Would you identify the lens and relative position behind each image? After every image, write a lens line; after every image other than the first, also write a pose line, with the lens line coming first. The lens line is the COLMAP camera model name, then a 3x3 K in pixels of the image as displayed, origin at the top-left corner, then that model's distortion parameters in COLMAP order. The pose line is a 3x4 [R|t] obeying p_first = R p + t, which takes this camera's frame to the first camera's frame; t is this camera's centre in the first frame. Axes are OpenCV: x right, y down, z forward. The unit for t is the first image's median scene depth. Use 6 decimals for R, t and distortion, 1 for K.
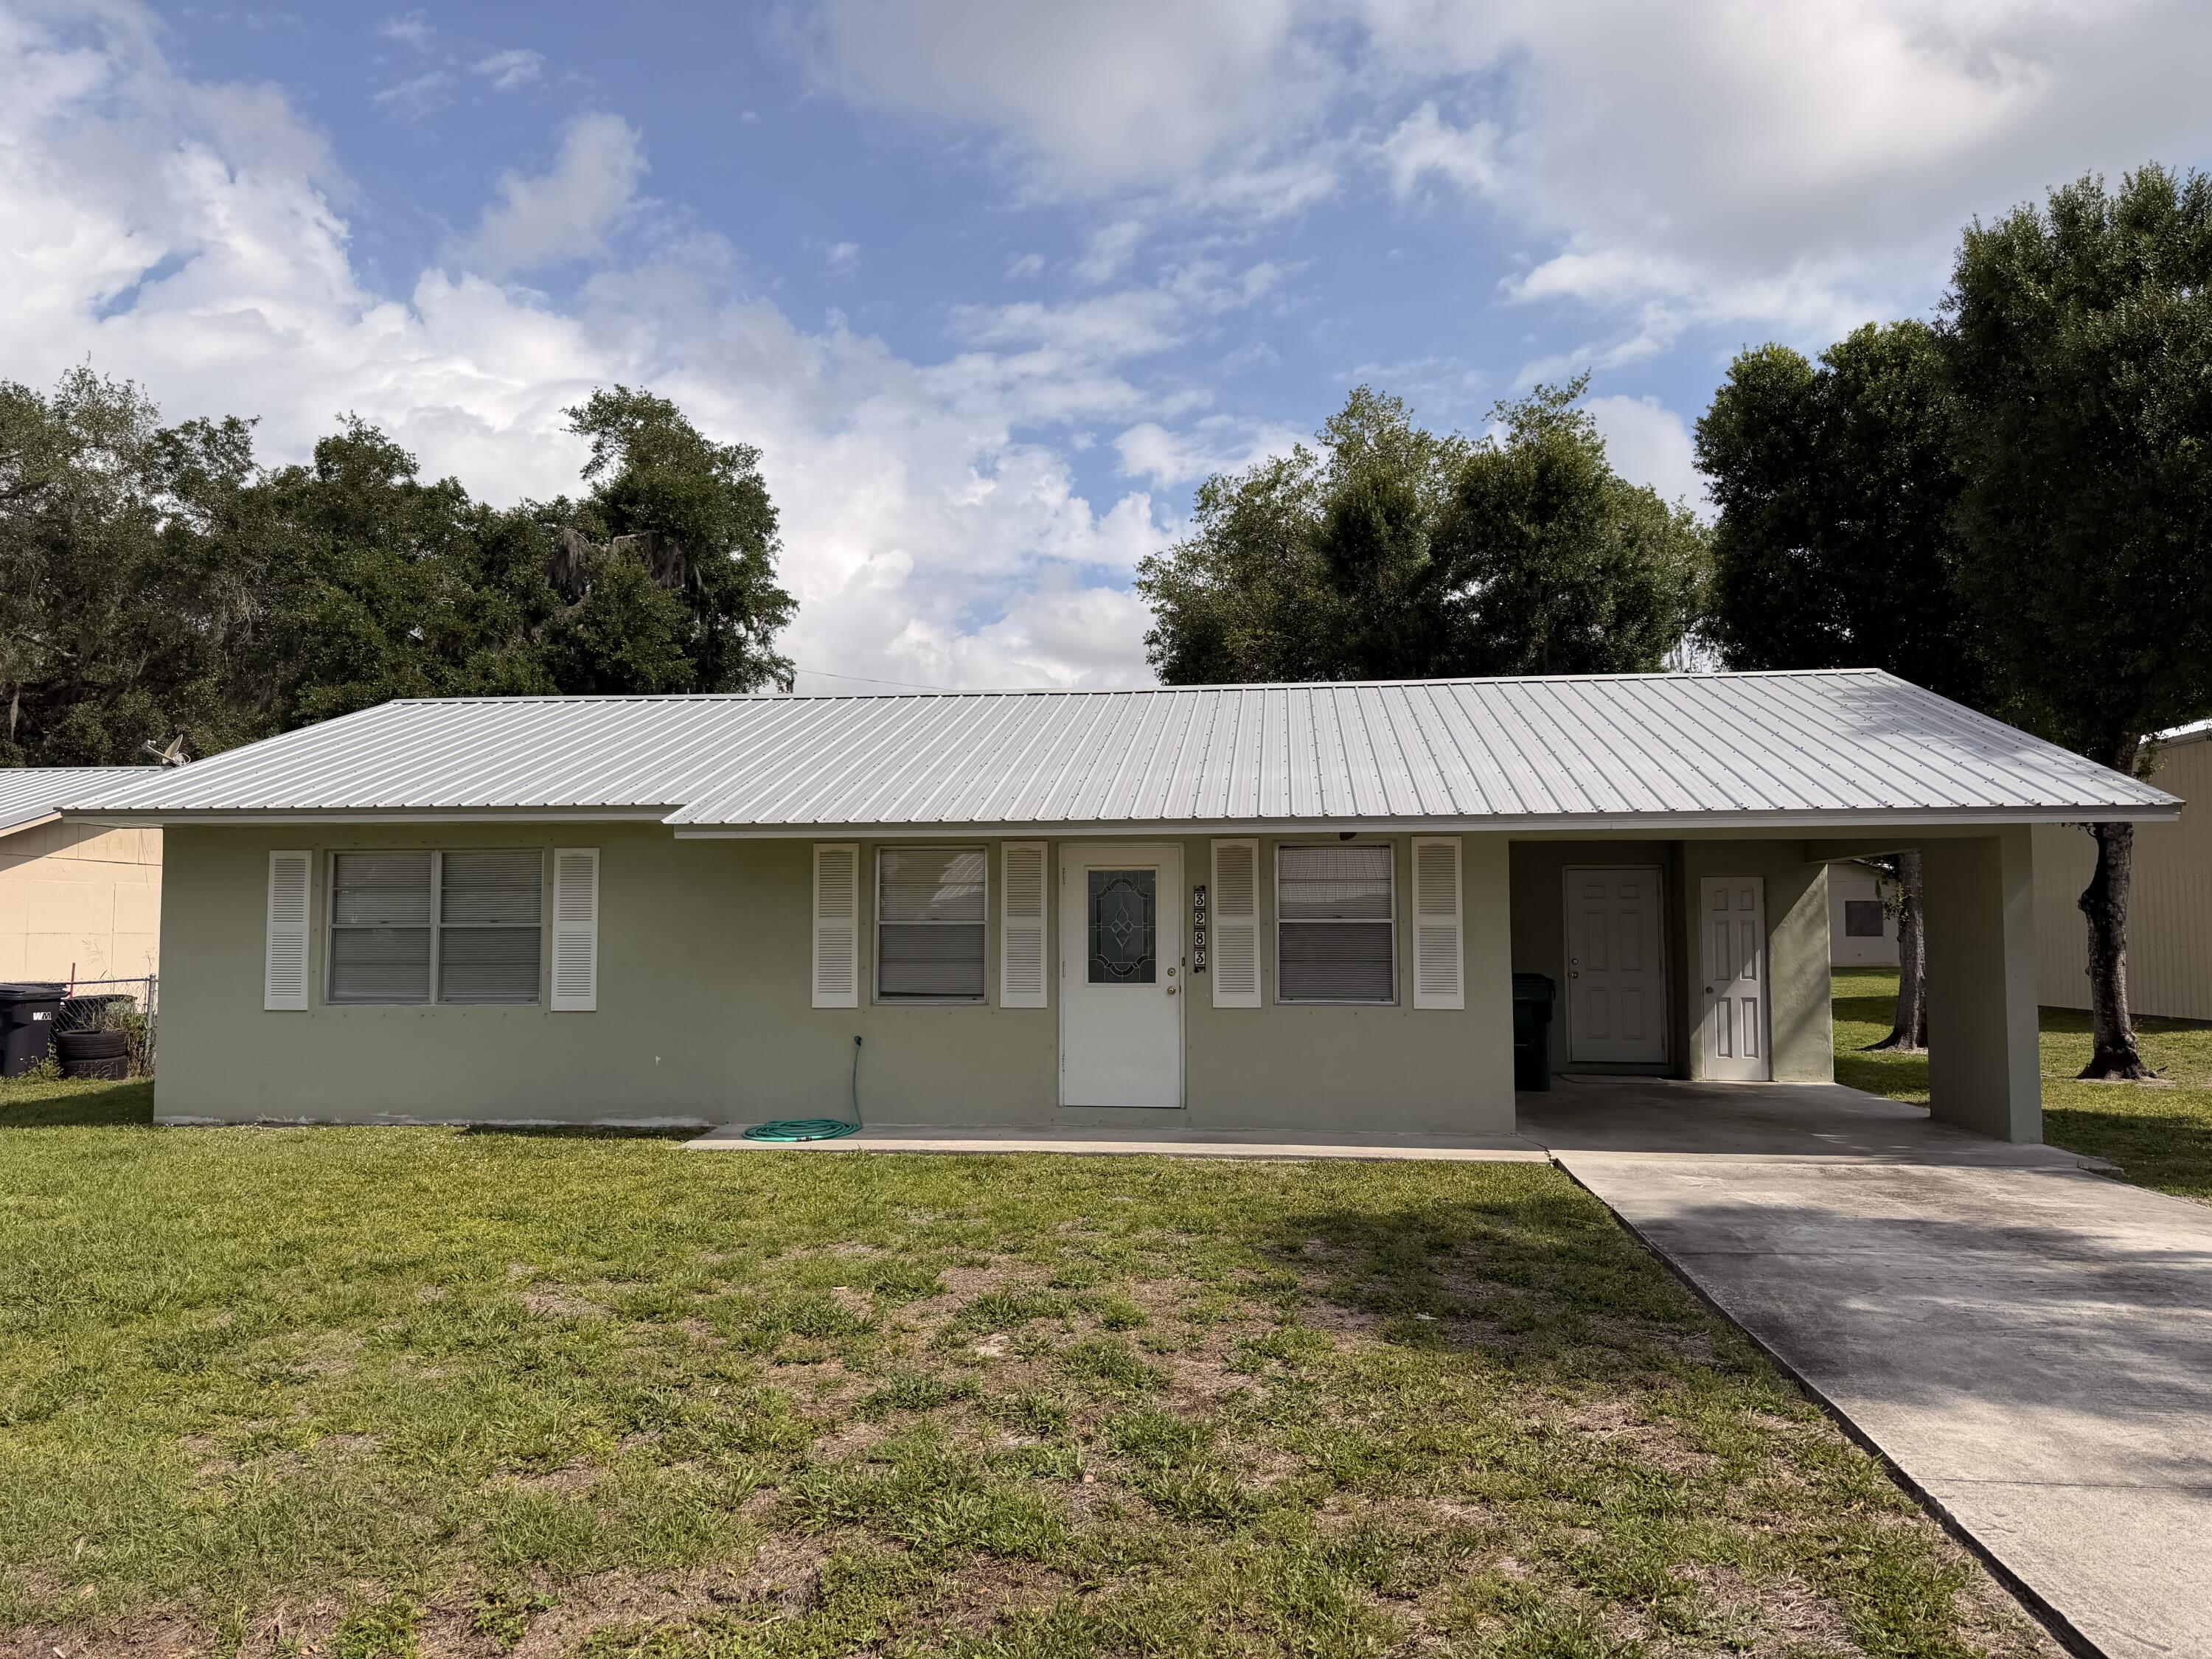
lens RADIAL K [[1544.3, 0, 1105.1], [0, 1544.3, 829.3], [0, 0, 1]] dist [0.037654, -0.021642]
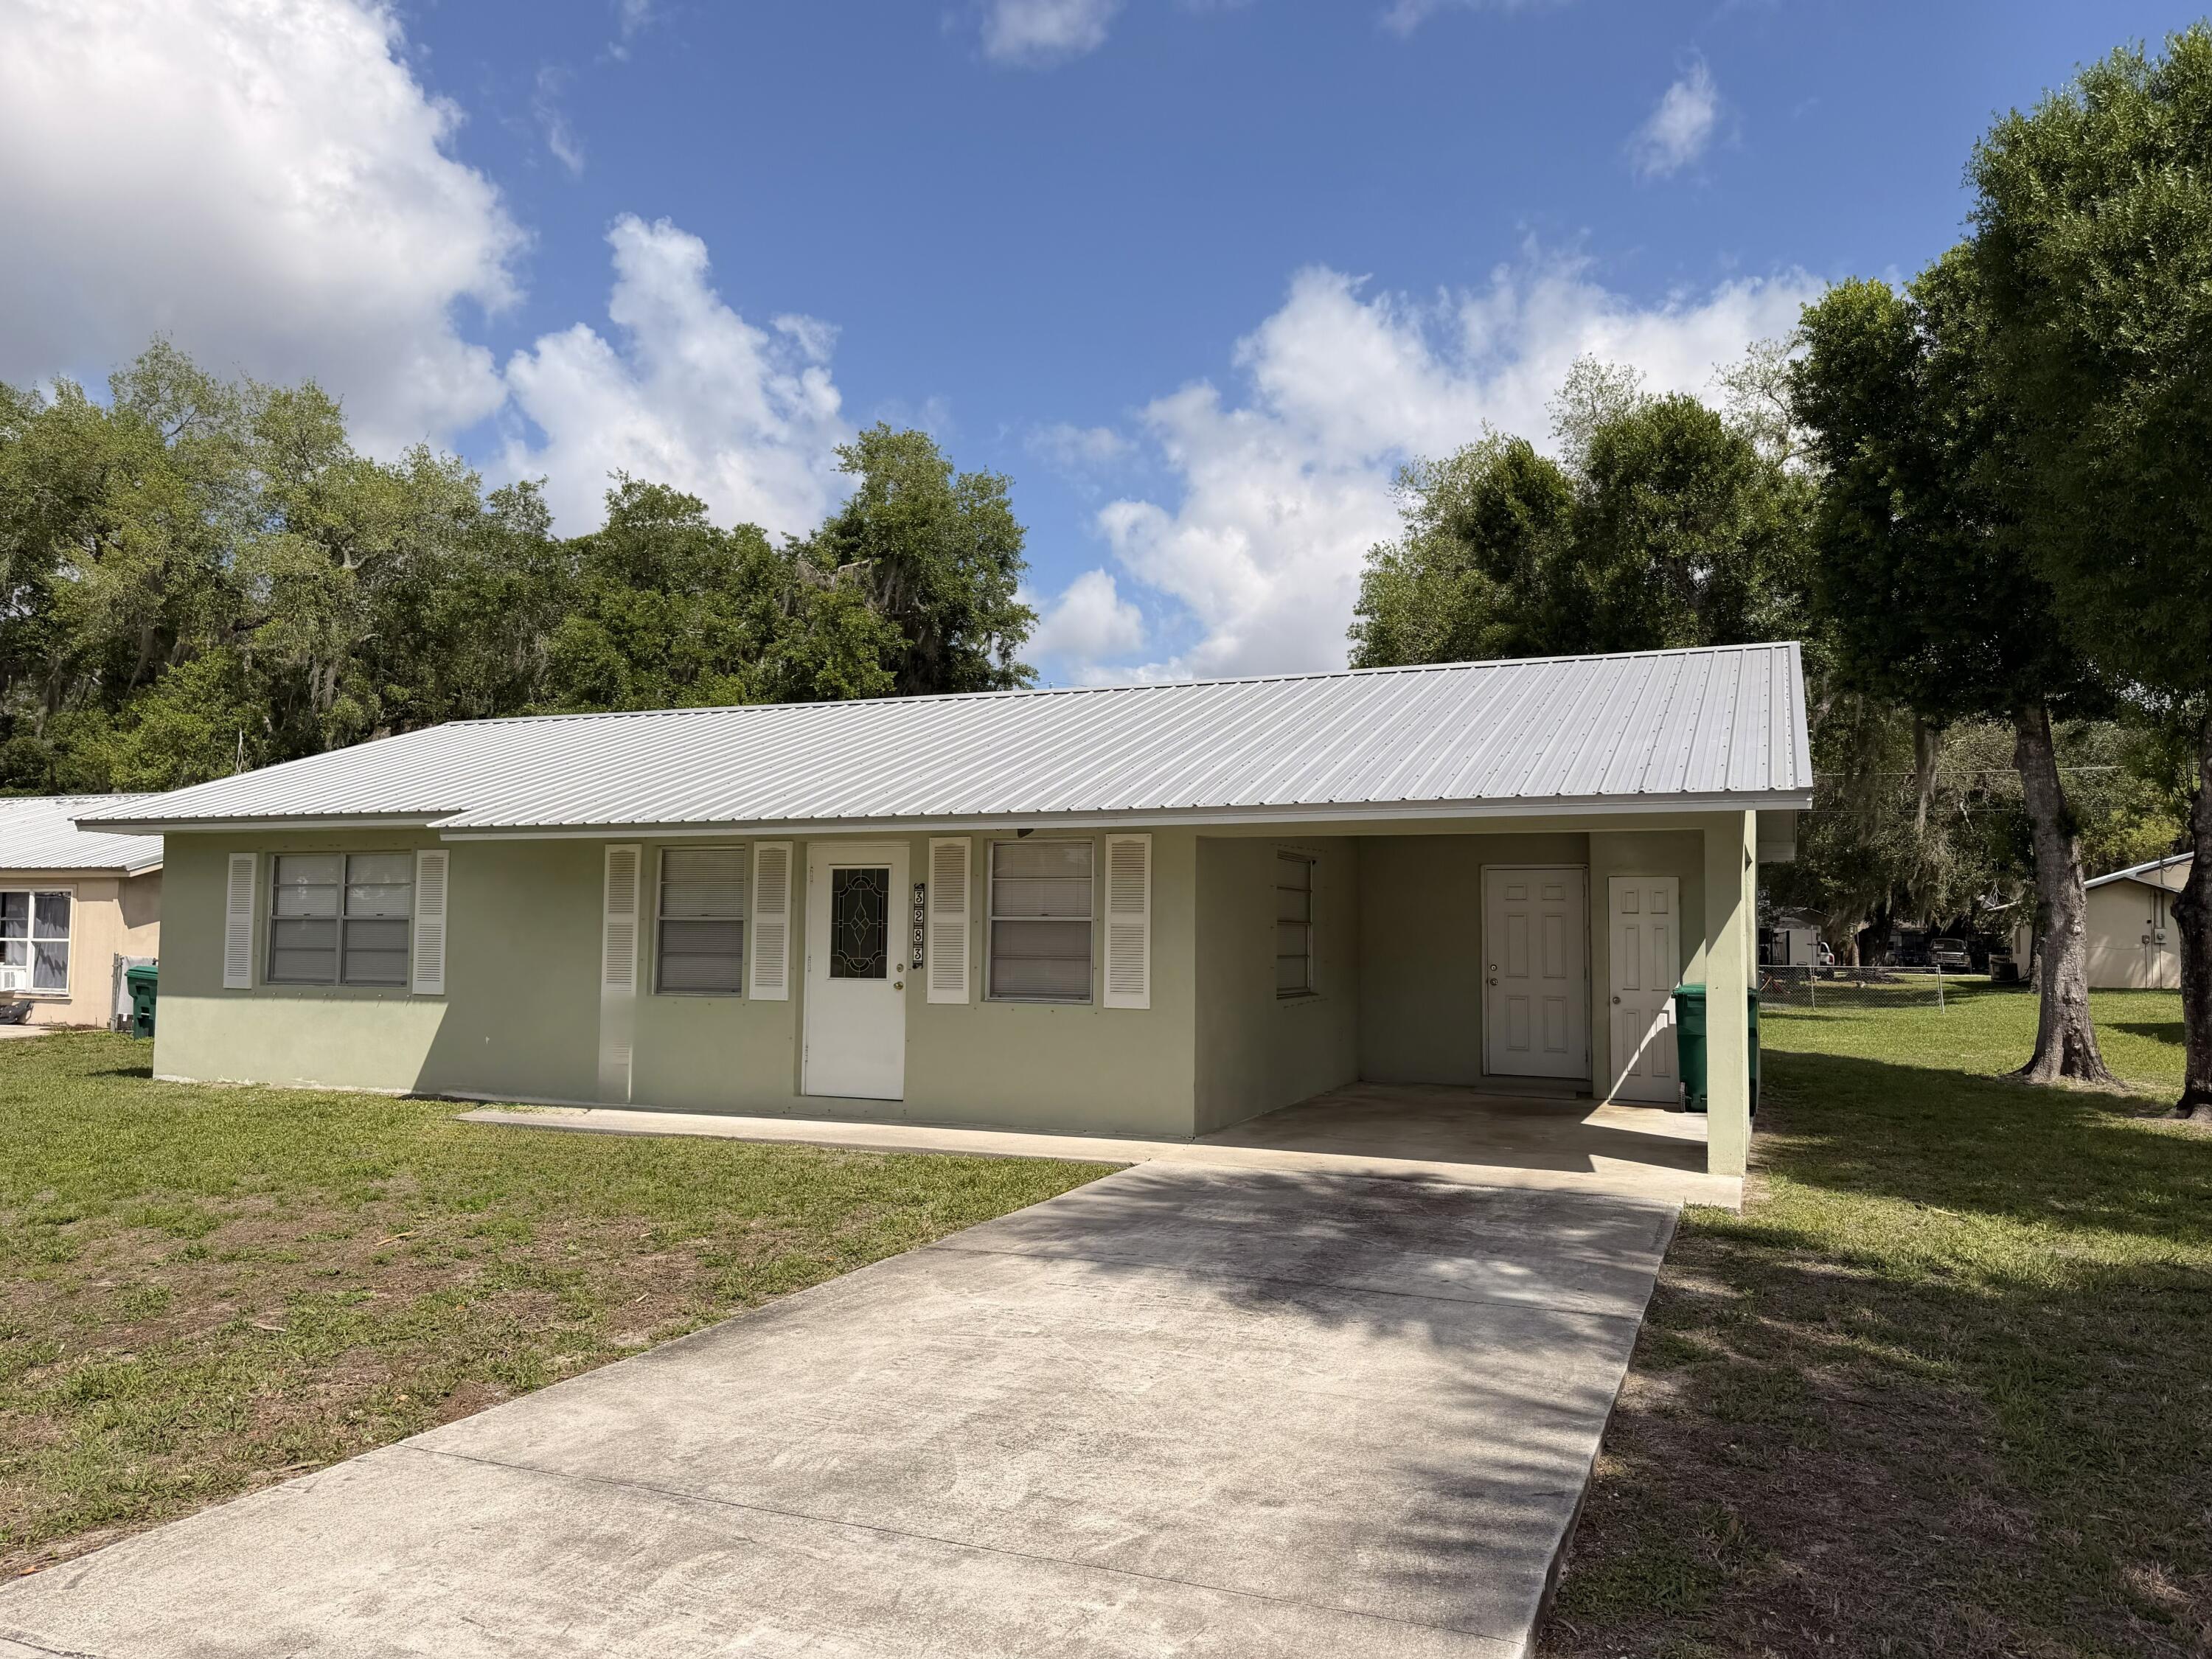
lens RADIAL K [[1543.8, 0, 1112.1], [0, 1543.8, 829.1], [0, 0, 1]] dist [0.021374, -0.013160]
pose [[0.960982, -0.008588, -0.276476, 0.444341], [0.007429, 0.999959, -0.005236, 0.006735], [0.276509, 0.002978, 0.961007, 0.053209]]
